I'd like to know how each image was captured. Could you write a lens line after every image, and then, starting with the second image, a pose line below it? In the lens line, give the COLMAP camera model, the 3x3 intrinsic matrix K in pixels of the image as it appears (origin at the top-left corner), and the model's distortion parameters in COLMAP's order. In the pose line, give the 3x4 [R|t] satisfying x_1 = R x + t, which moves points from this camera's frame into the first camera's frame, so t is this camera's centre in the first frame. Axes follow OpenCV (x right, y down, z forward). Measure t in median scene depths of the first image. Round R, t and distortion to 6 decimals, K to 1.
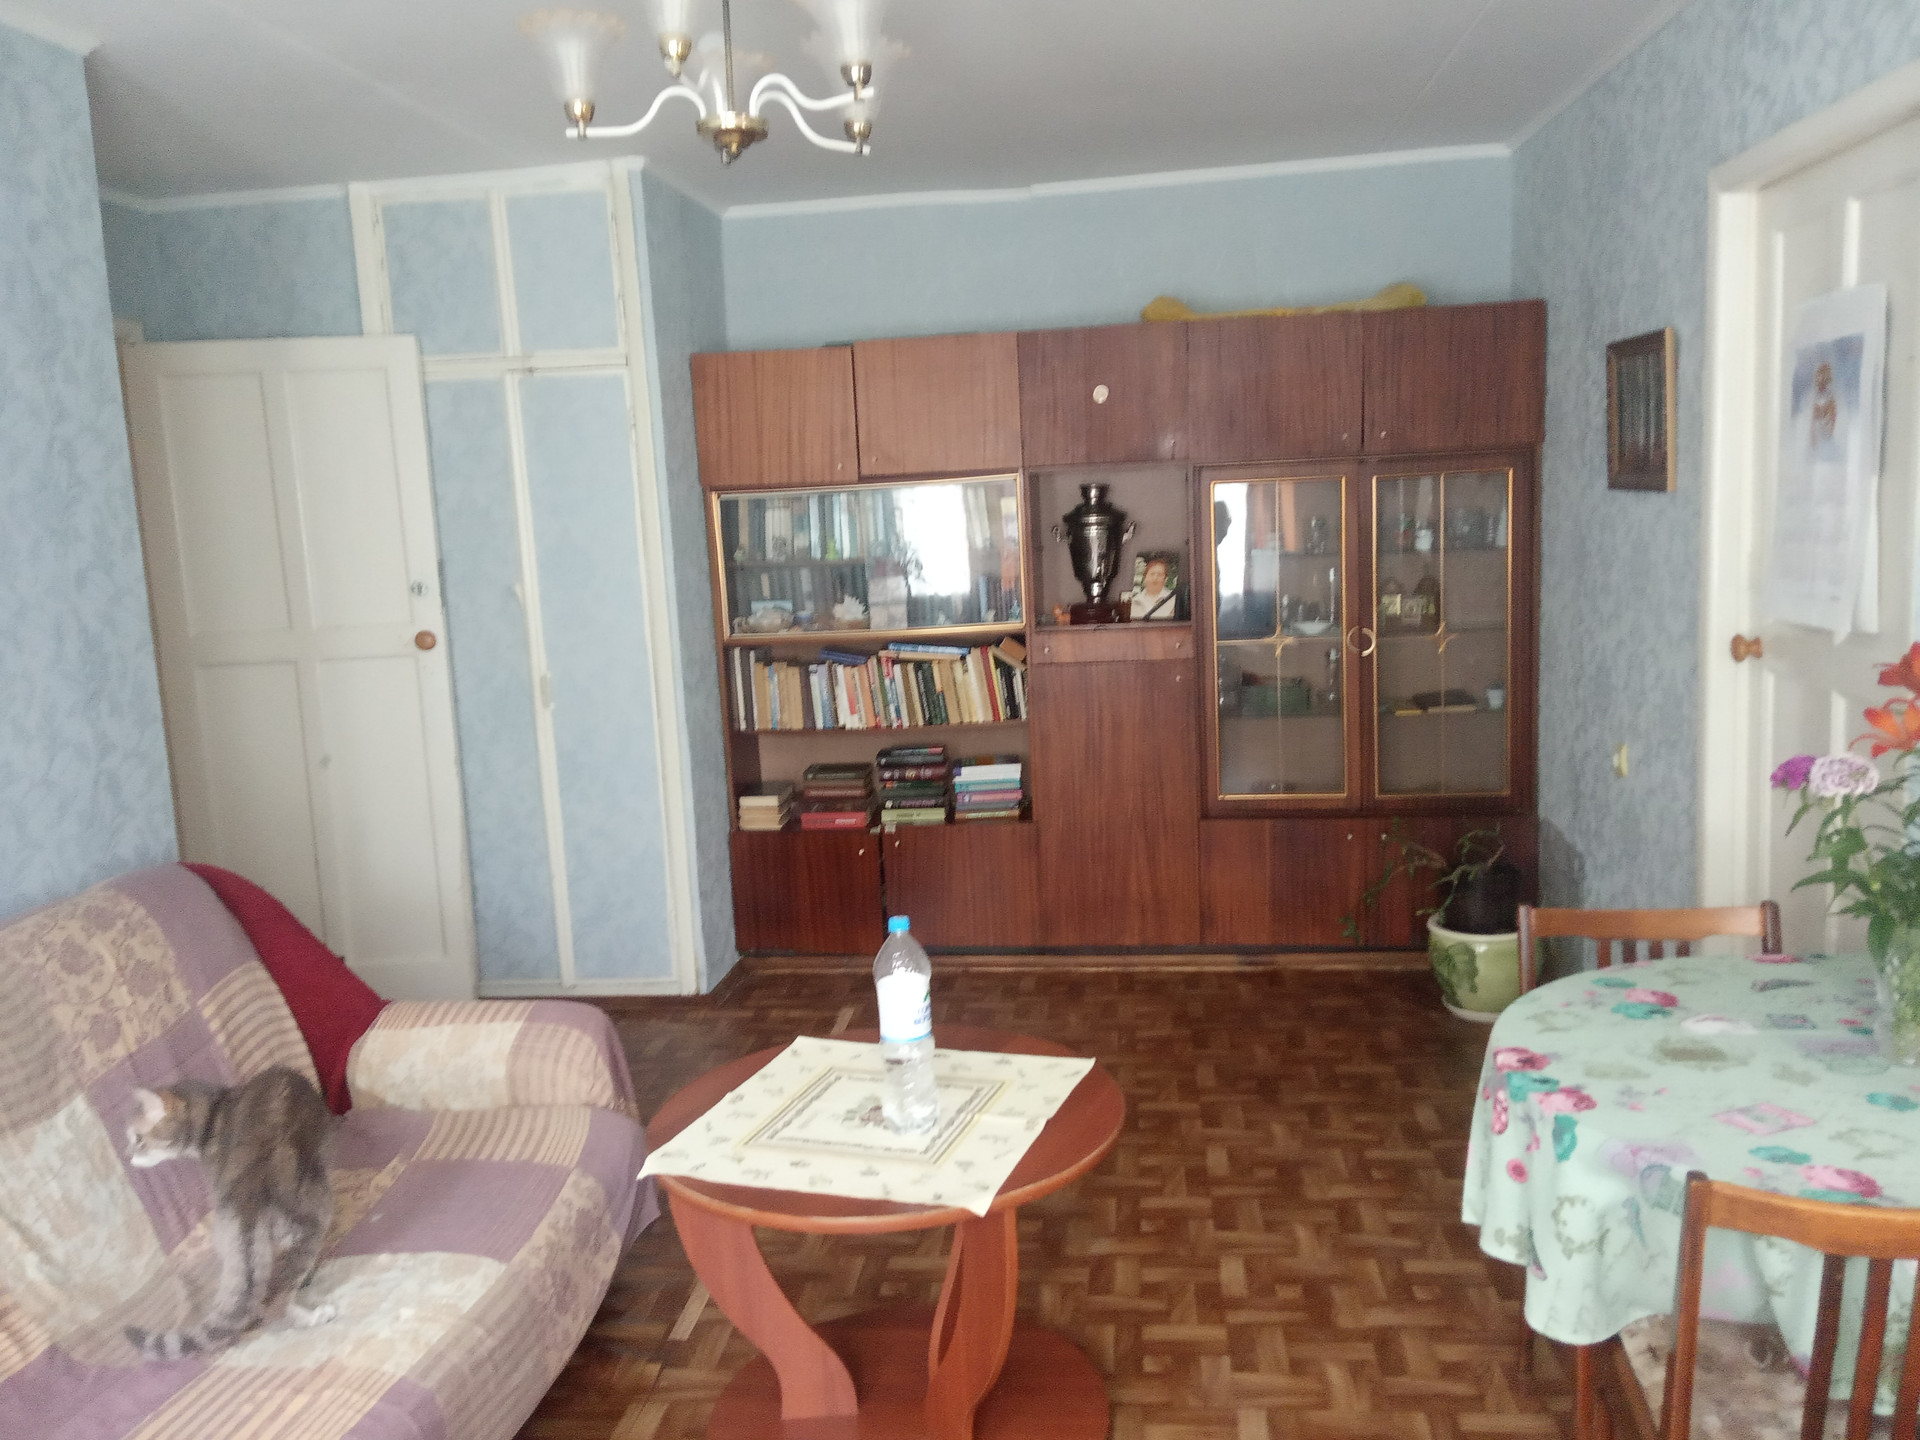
lens RADIAL K [[1542.2, 0, 959.2], [0, 1542.2, 715.9], [0, 0, 1]] dist [0.074180, -0.101425]
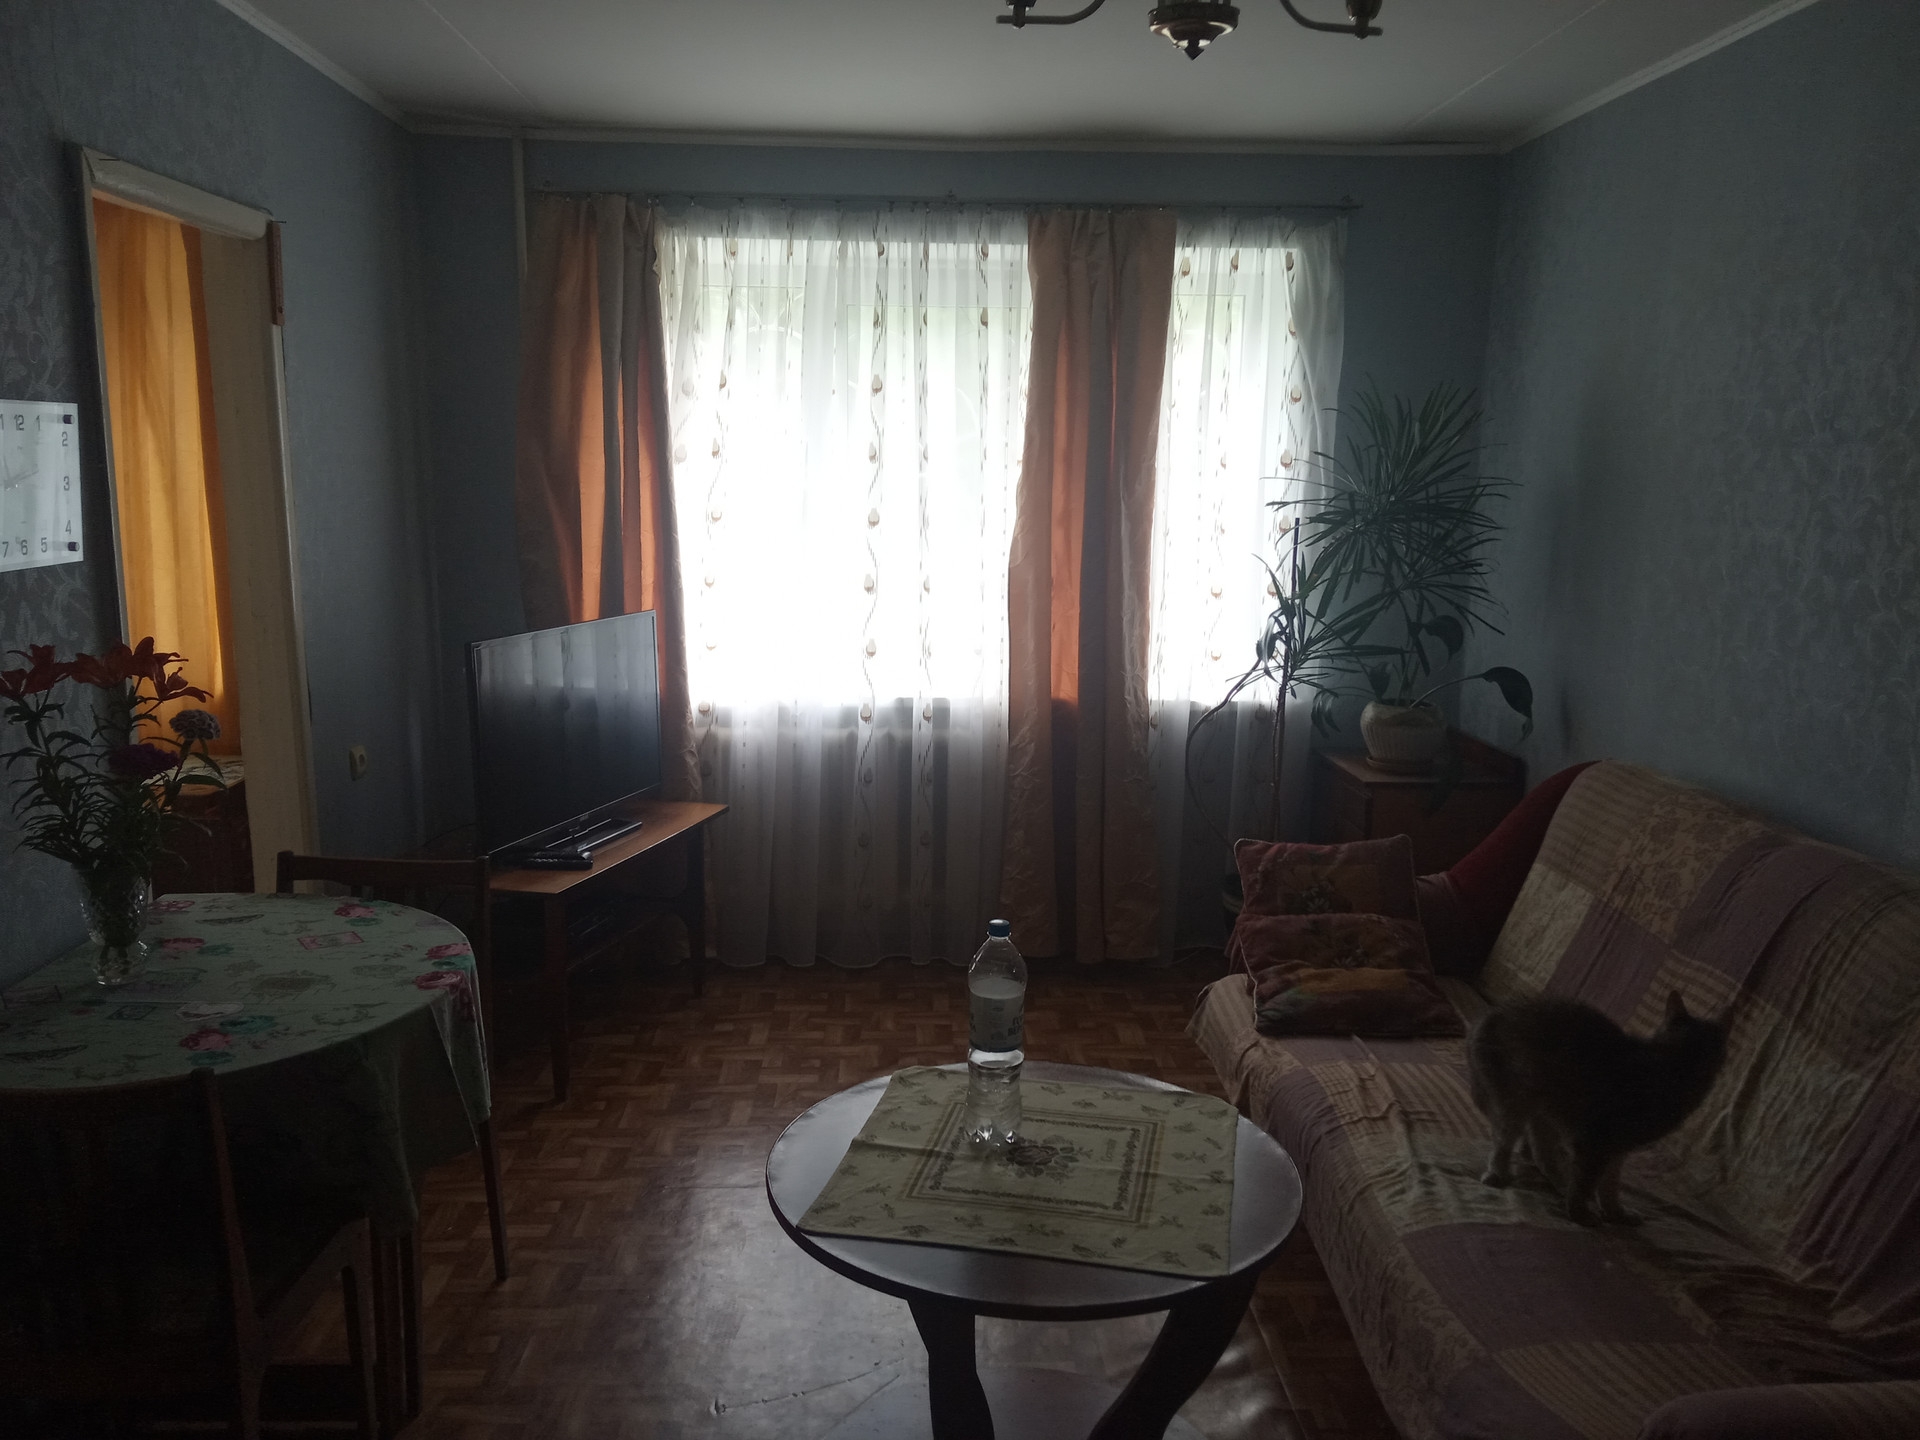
lens RADIAL K [[1542.2, 0, 970.7], [0, 1542.2, 730.3], [0, 0, 1]] dist [0.074180, -0.101425]
pose [[-0.987665, 0.062106, -0.143736, 0.092108], [0.012917, 0.947161, 0.320498, -0.244477], [0.156046, 0.314688, -0.936280, 1.577495]]
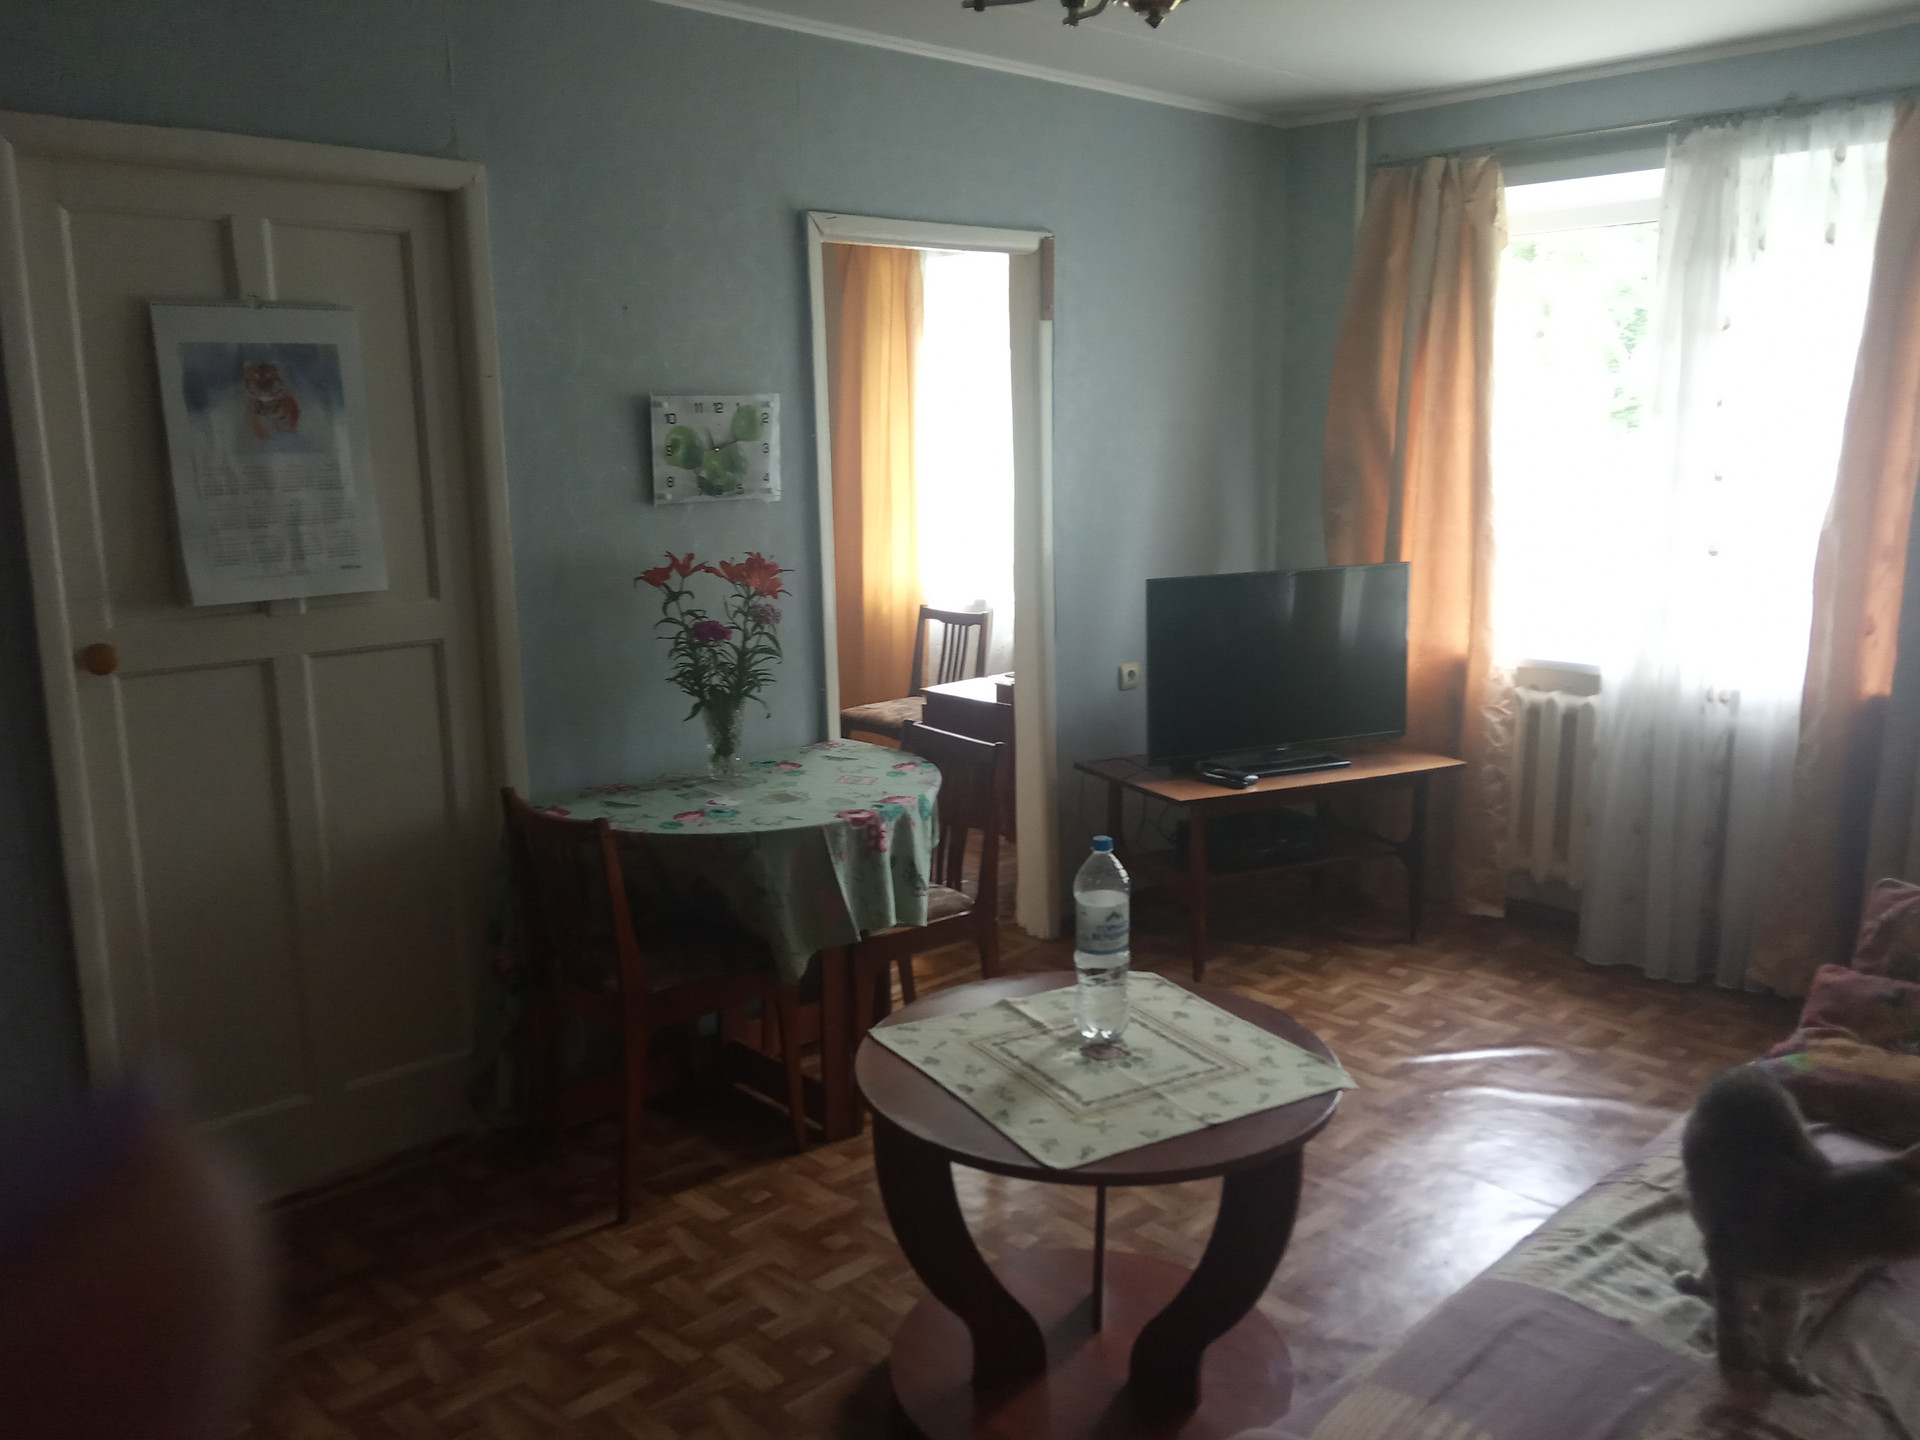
lens RADIAL K [[1542.2, 0, 966.0], [0, 1542.2, 728.4], [0, 0, 1]] dist [0.074180, -0.101425]
pose [[-0.765712, -0.066586, 0.639728, -0.540979], [0.145631, 0.950847, 0.273280, -0.204908], [-0.626480, 0.302418, -0.718377, 1.525141]]
